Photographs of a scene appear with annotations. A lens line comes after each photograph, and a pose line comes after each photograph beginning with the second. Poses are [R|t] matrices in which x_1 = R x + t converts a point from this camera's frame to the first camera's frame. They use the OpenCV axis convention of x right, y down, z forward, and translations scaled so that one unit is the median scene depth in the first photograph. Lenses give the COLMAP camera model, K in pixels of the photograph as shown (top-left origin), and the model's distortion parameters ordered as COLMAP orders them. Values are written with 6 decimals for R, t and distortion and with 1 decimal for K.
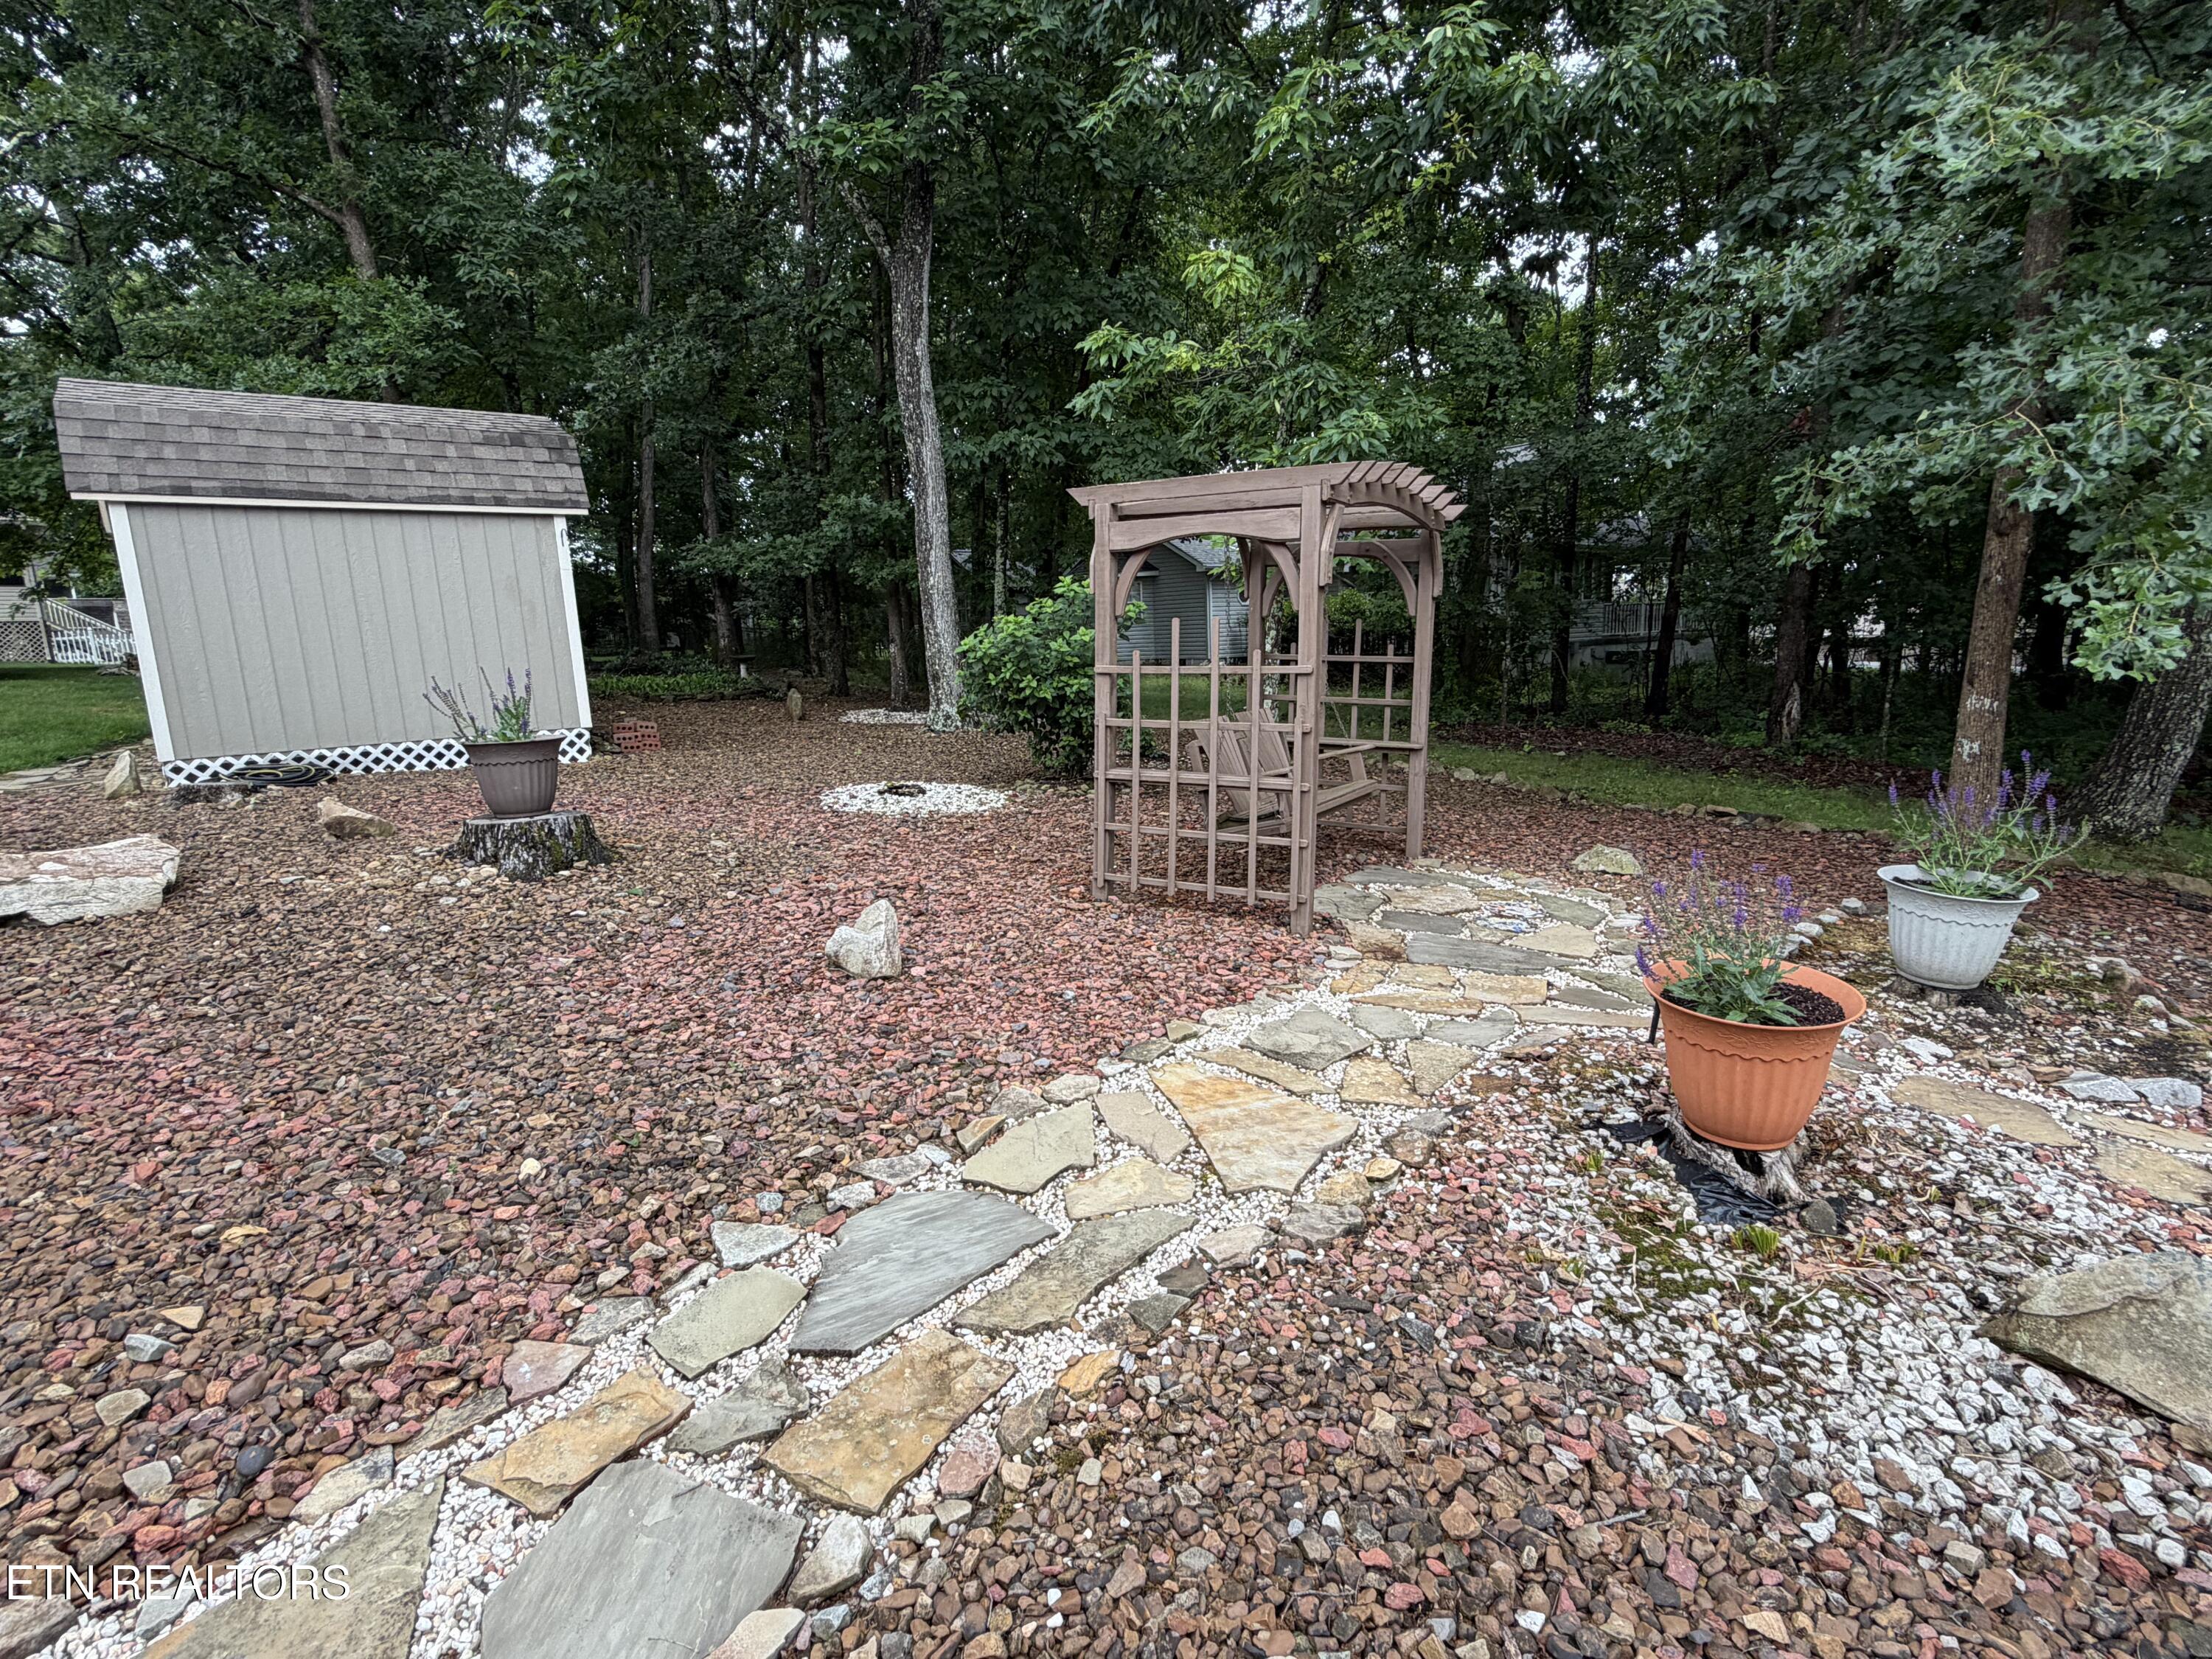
lens RADIAL K [[1083.3, 0, 1105.2], [0, 1083.3, 831.3], [0, 0, 1]] dist [0.003507, -0.001654]
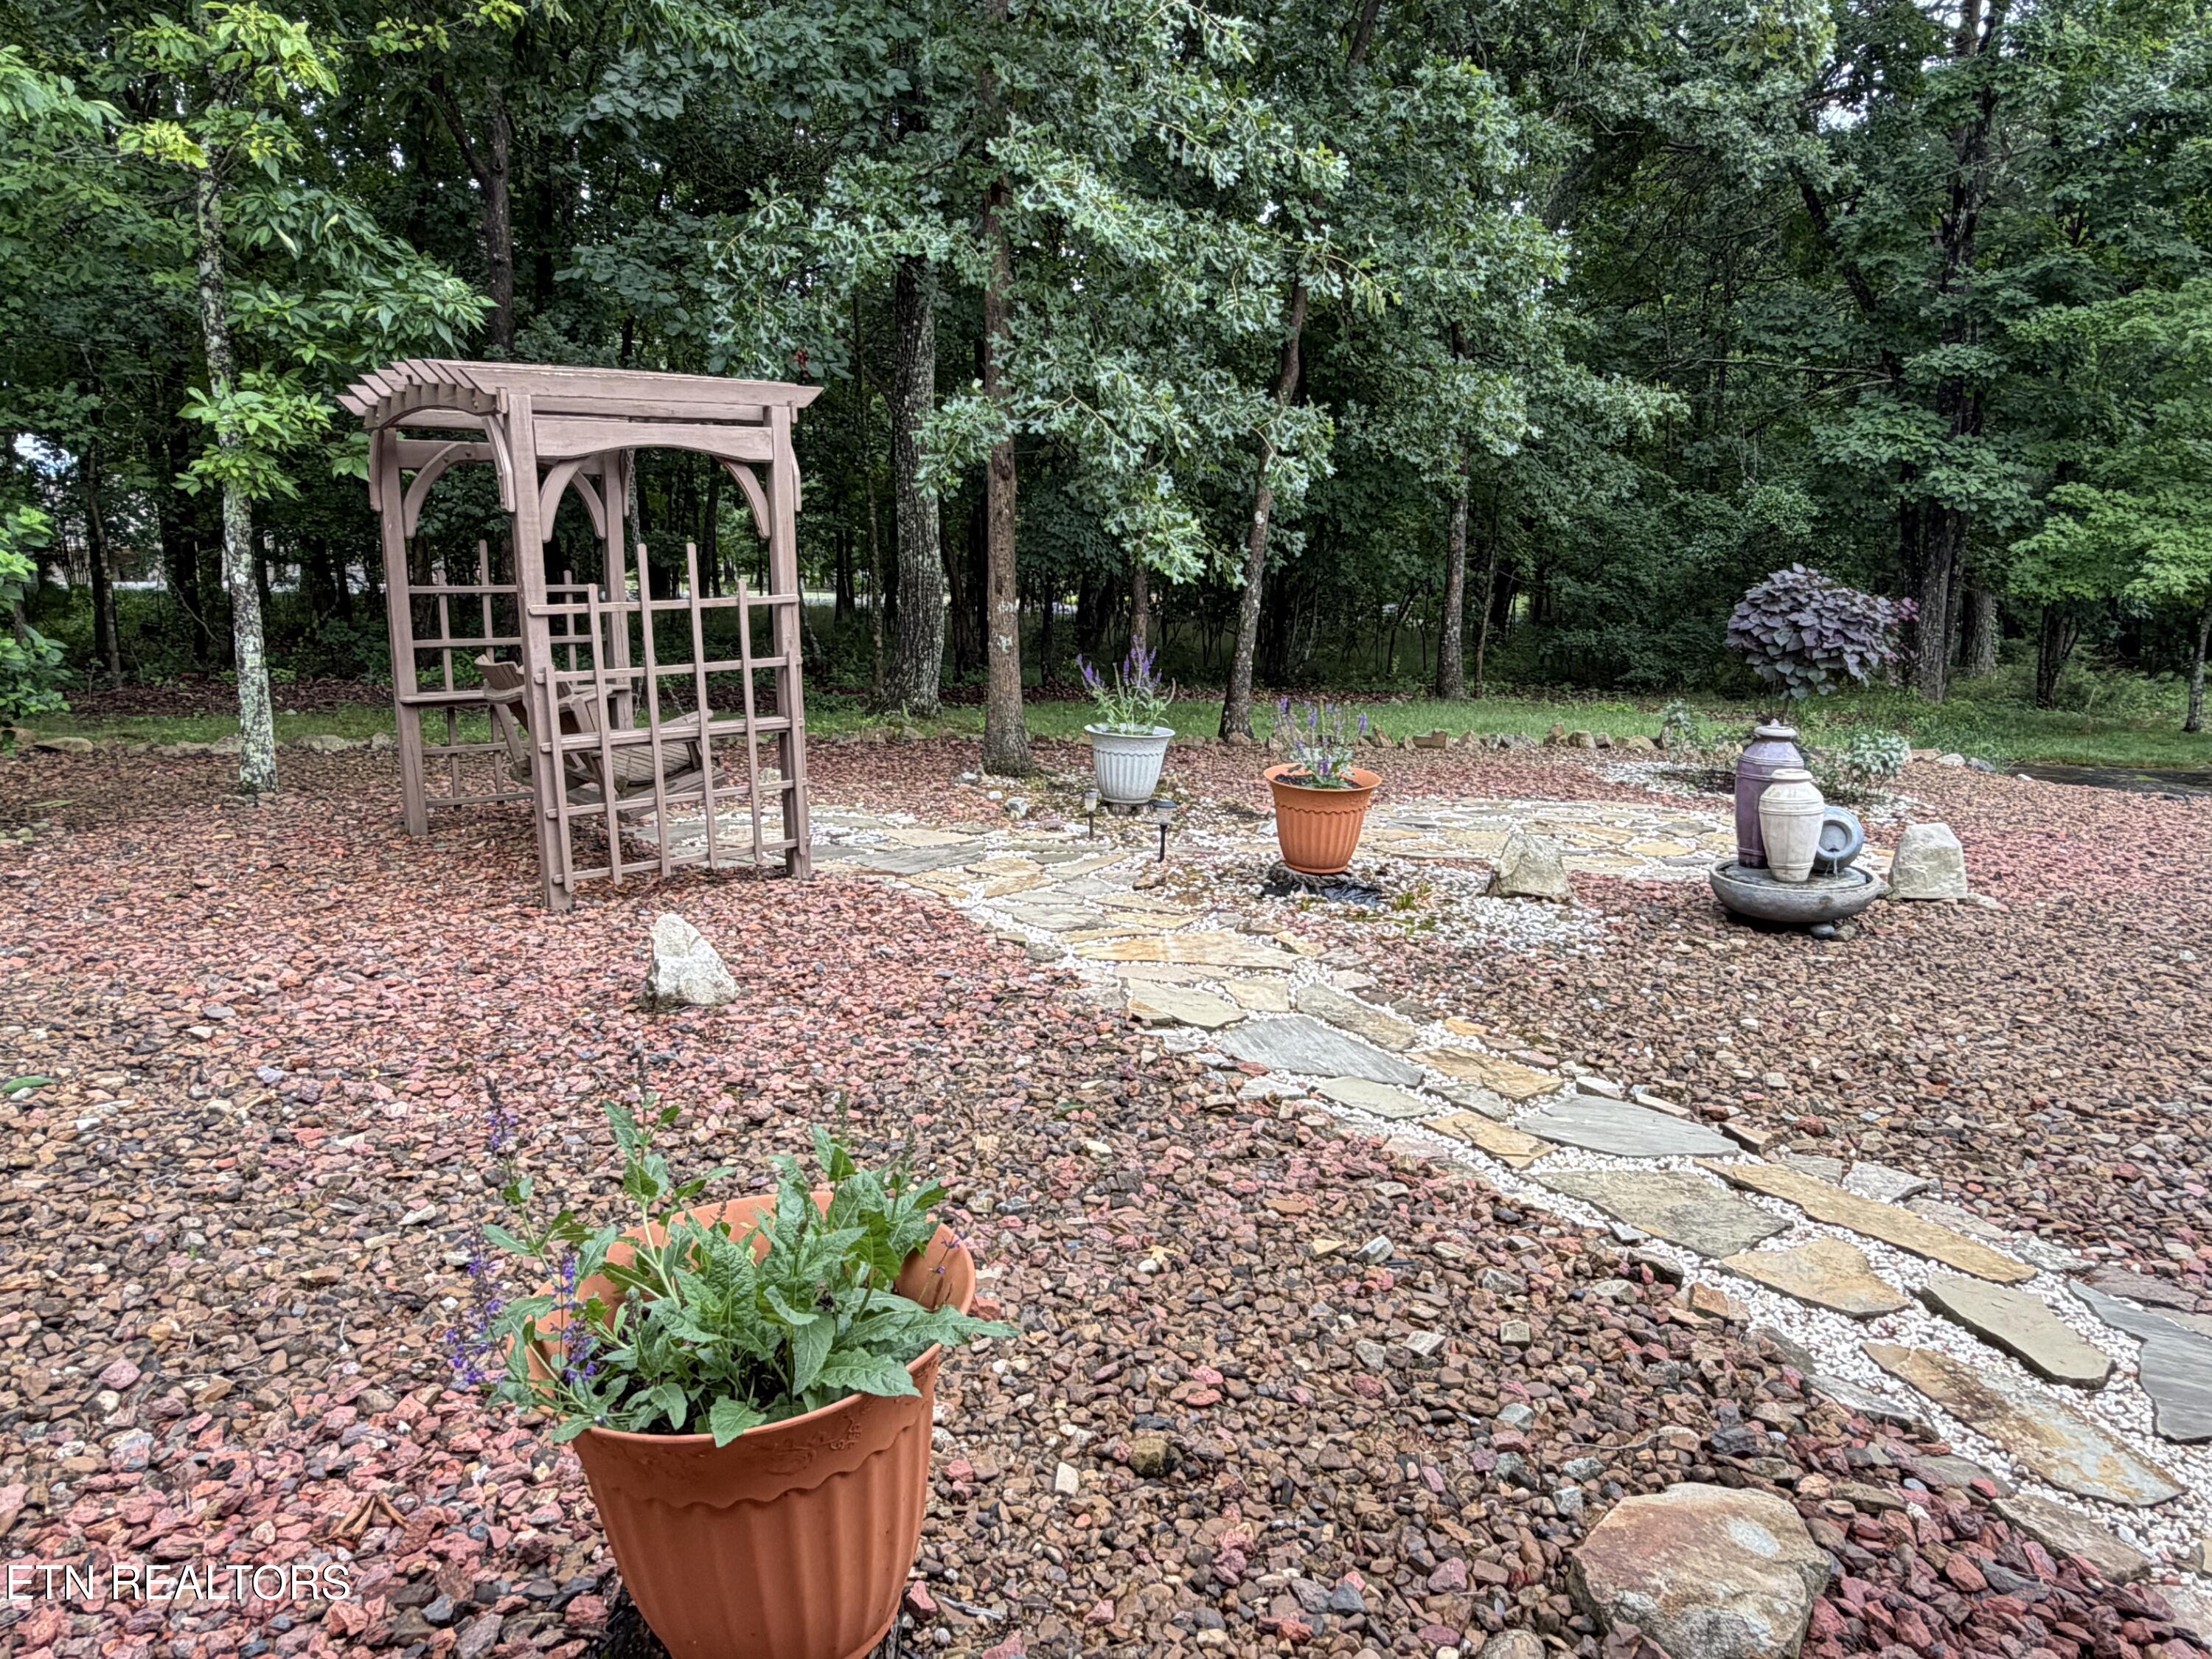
lens RADIAL K [[1562.5, 0, 1124.9], [0, 1562.5, 809.9], [0, 0, 1]] dist [0.059118, -0.070666]
pose [[0.325632, -0.163331, 0.931282, -0.922585], [0.167631, 0.979336, 0.113145, -0.066478], [-0.930518, 0.119268, 0.346282, 0.244961]]
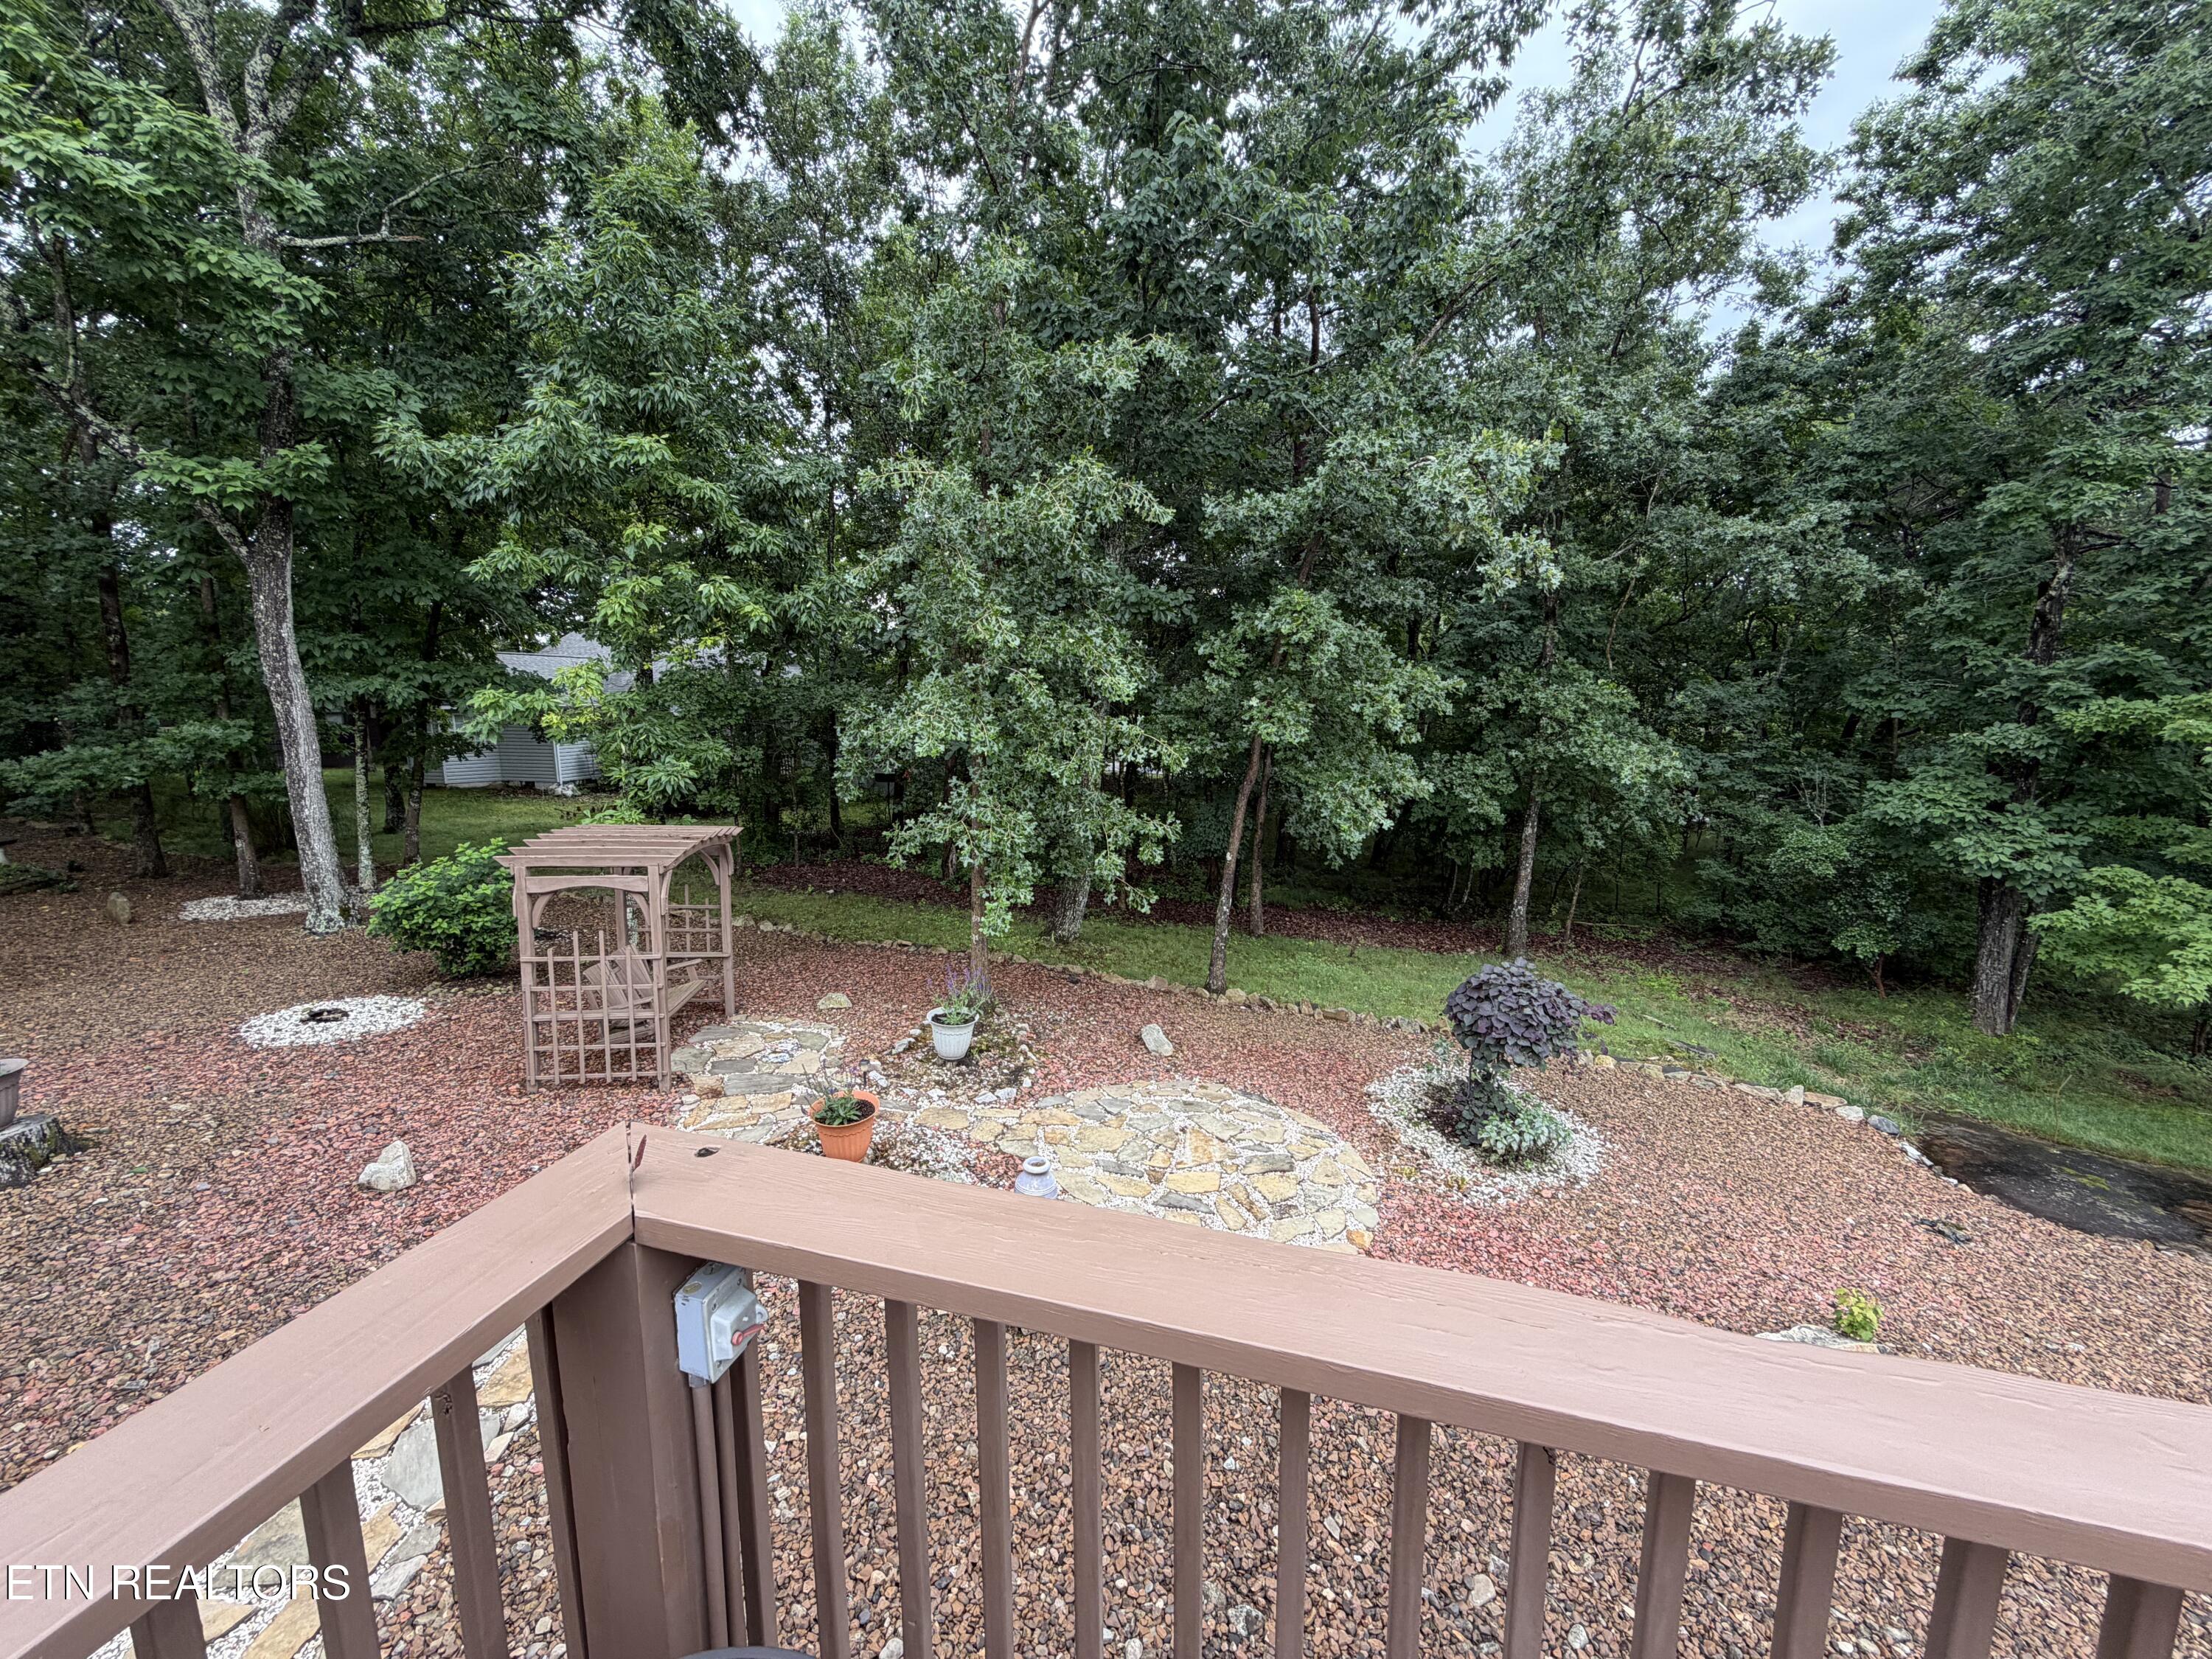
lens RADIAL K [[886.2, 0, 1103.2], [0, 886.2, 828.9], [0, 0, 1]] dist [0.001452, -0.000221]
pose [[0.793813, -0.061177, 0.605077, -0.112769], [0.084341, 0.996388, -0.009909, -0.262713], [-0.602285, 0.058898, 0.796105, -0.670723]]
